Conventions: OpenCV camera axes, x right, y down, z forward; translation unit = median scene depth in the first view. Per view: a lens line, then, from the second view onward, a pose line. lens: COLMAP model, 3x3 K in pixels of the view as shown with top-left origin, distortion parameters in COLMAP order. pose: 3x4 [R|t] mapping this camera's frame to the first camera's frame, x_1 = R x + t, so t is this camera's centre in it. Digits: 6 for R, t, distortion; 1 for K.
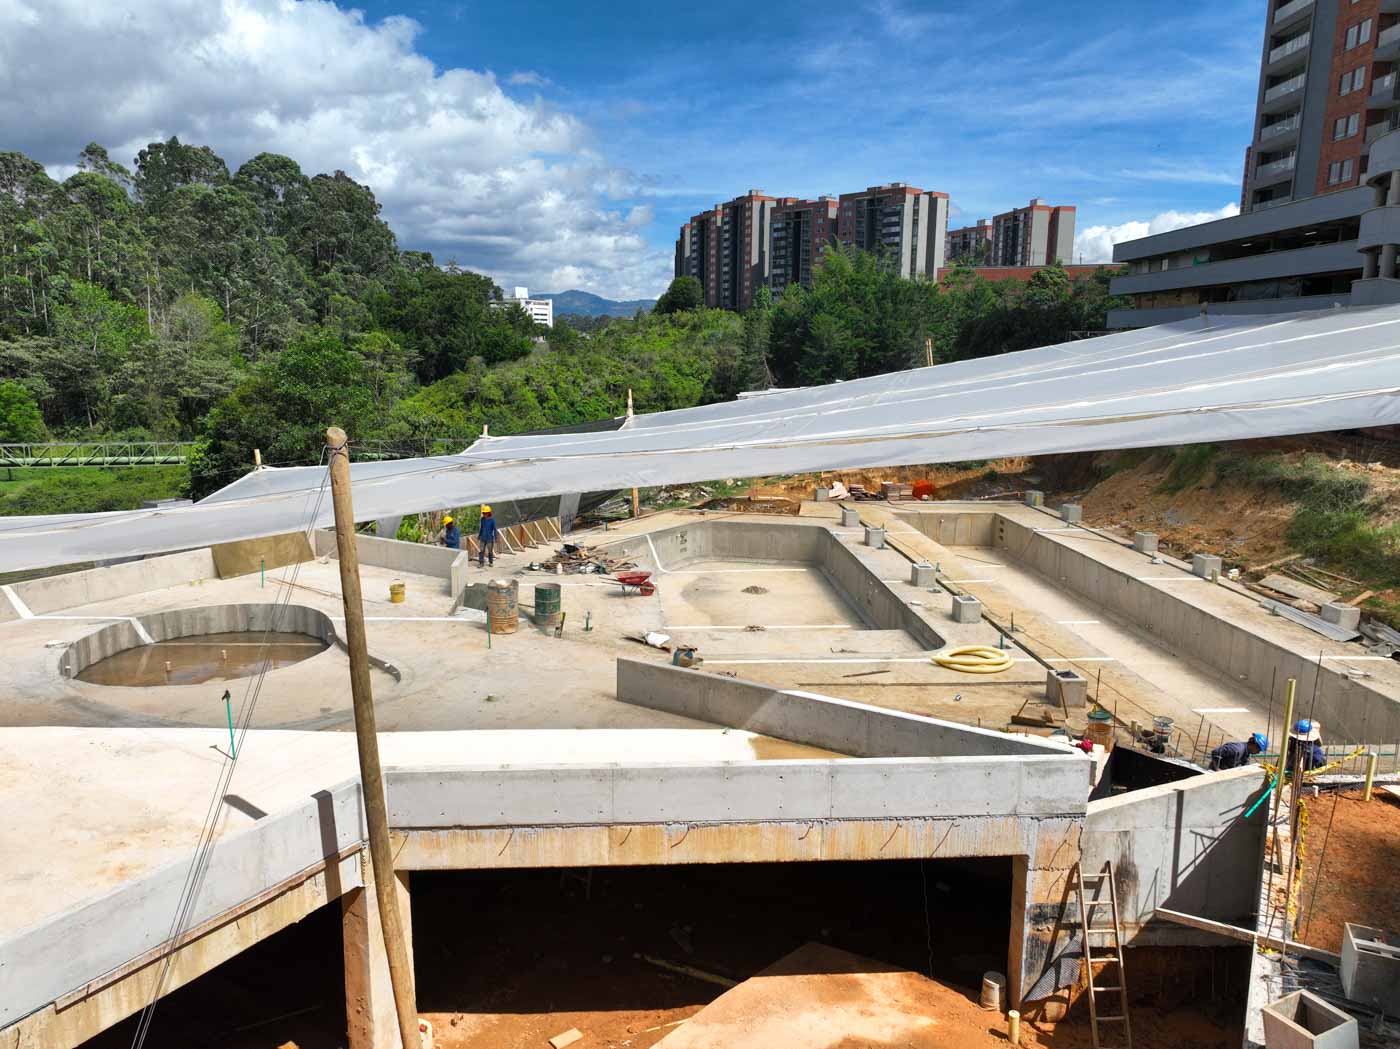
lens RADIAL K [[984.6, 0, 700.0], [0, 984.6, 524.5], [0, 0, 1]] dist [0.004284, 0.002224]
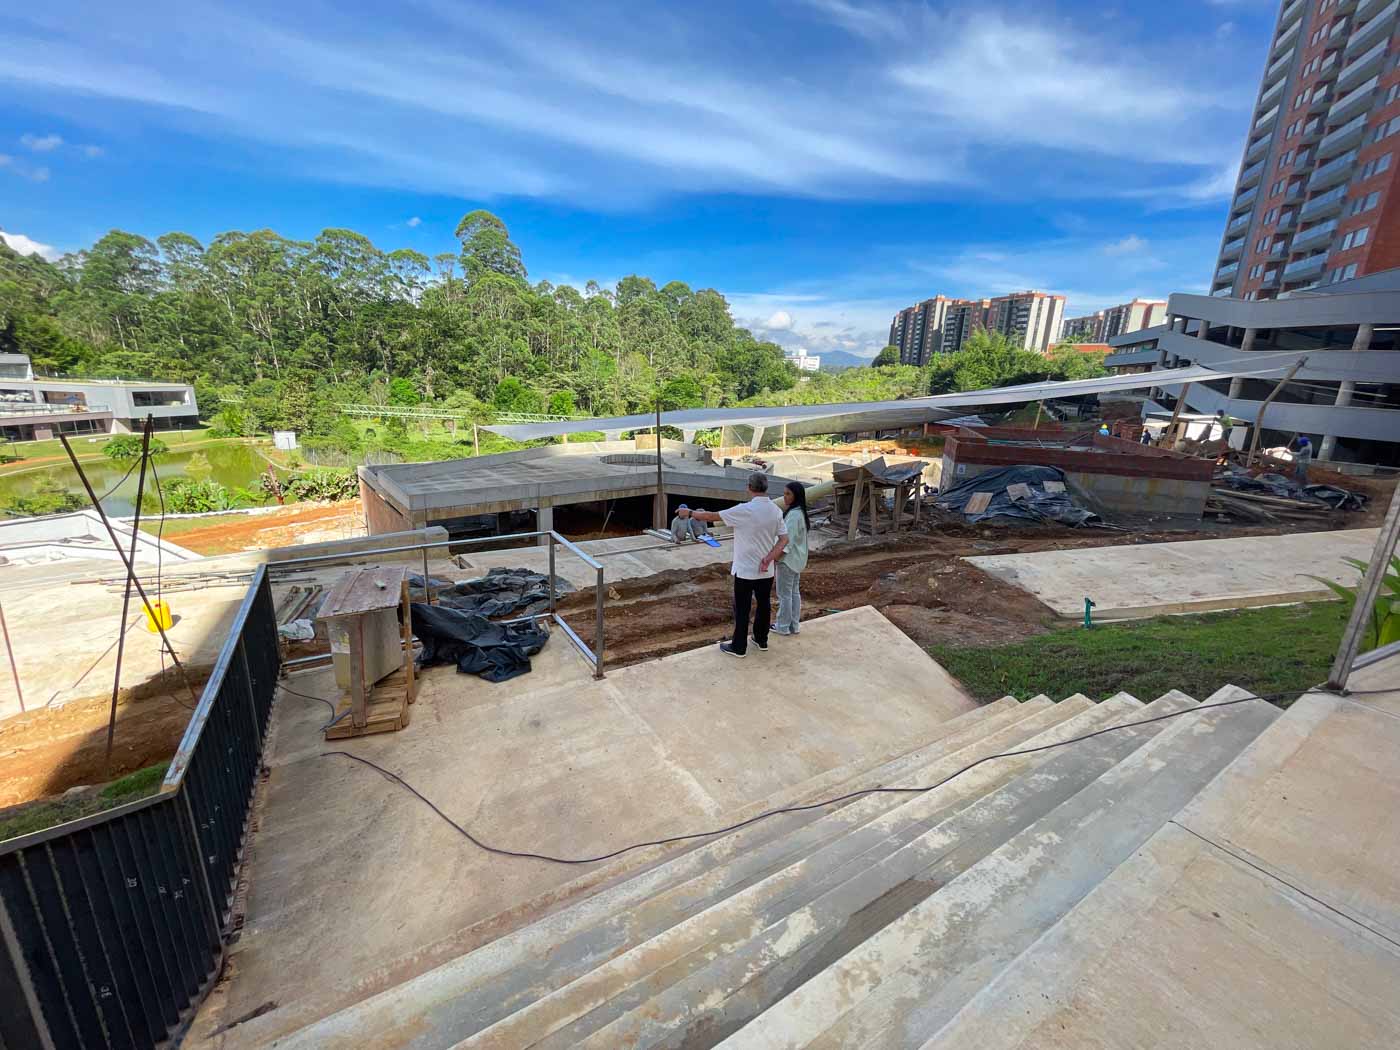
lens RADIAL K [[618.3, 0, 700.0], [0, 618.3, 525.0], [0, 0, 1]] dist [-0.014935, -0.000035]
pose [[0.934461, 0.111896, -0.338028, 0.078008], [-0.095324, 0.993303, 0.065290, 0.025609], [0.343070, -0.028789, 0.938869, -0.157326]]
